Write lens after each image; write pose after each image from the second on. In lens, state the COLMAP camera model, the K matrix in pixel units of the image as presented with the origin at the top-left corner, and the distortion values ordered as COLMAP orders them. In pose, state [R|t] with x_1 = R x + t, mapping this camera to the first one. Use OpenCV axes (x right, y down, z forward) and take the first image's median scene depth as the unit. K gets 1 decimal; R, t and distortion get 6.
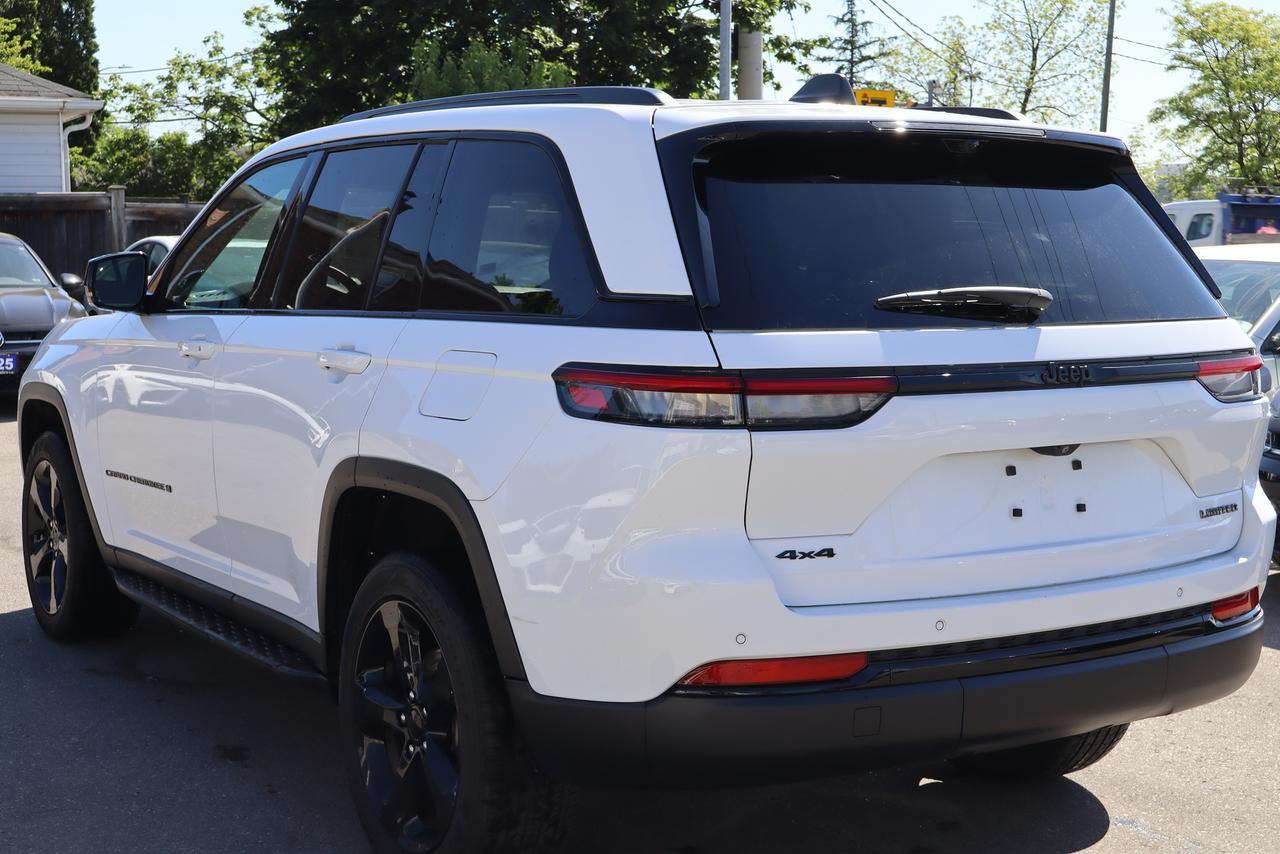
lens RADIAL K [[1772.3, 0, 641.9], [0, 1772.3, 424.3], [0, 0, 1]] dist [-0.019421, 0.000000]
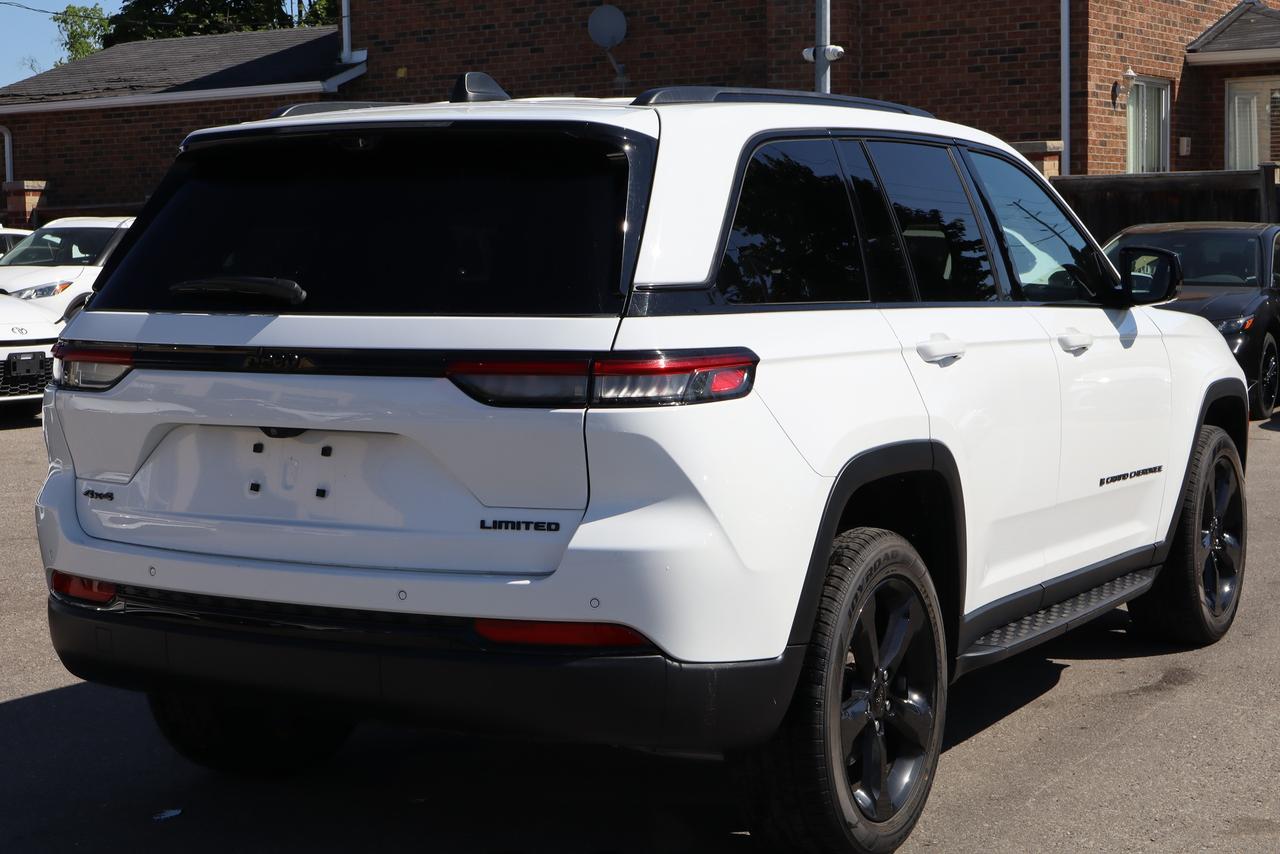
lens RADIAL K [[2123.1, 0, 638.2], [0, 2123.1, 426.9], [0, 0, 1]] dist [-0.013523, 0.000000]
pose [[0.483263, 0.066121, -0.872975, 1.517883], [-0.078527, 0.996398, 0.031998, -0.048345], [0.871946, 0.053088, 0.486715, 0.601740]]
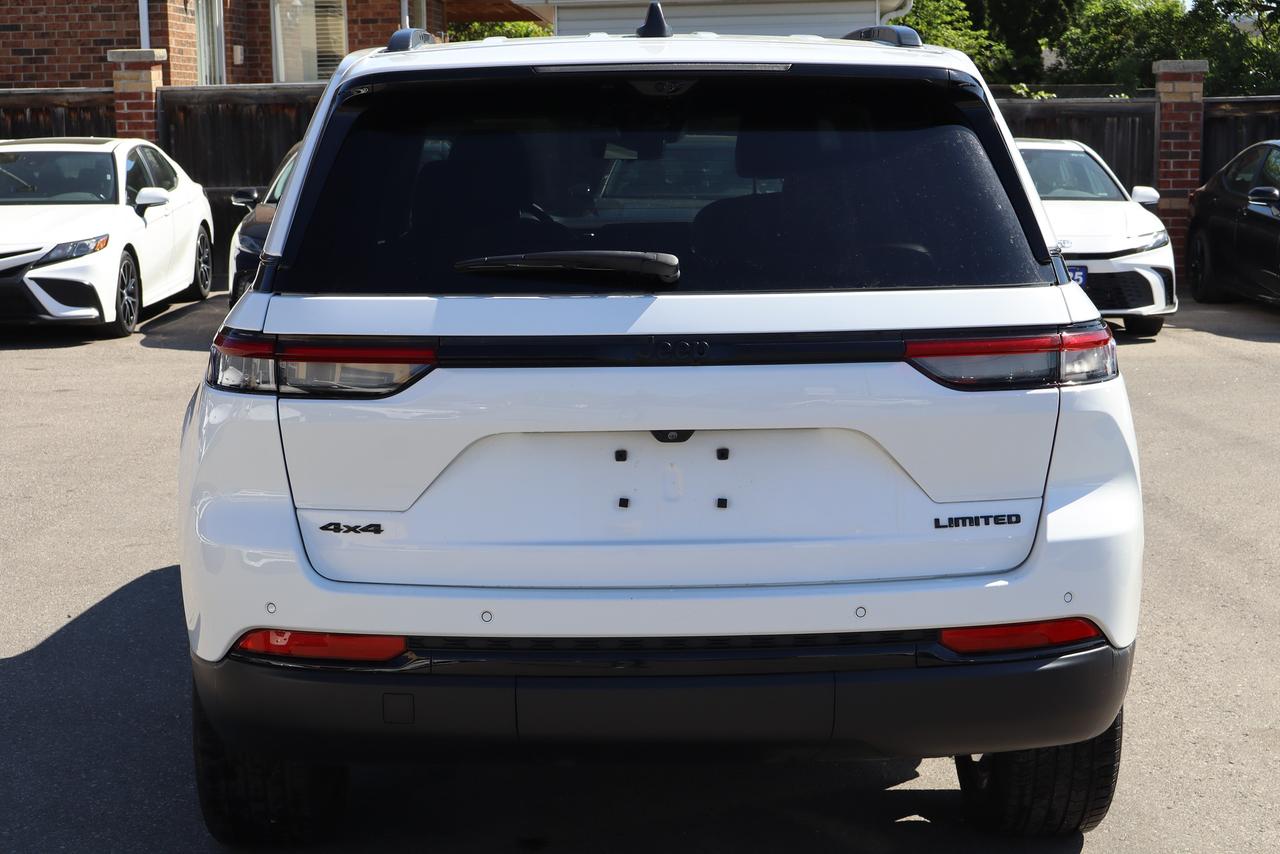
lens RADIAL K [[2187.2, 0, 640.8], [0, 2187.2, 428.2], [0, 0, 1]] dist [-0.021188, 0.000000]
pose [[0.858124, 0.052164, -0.510785, 0.821499], [-0.035316, 0.998466, 0.042636, -0.037000], [0.512226, -0.018548, 0.858650, 0.057159]]
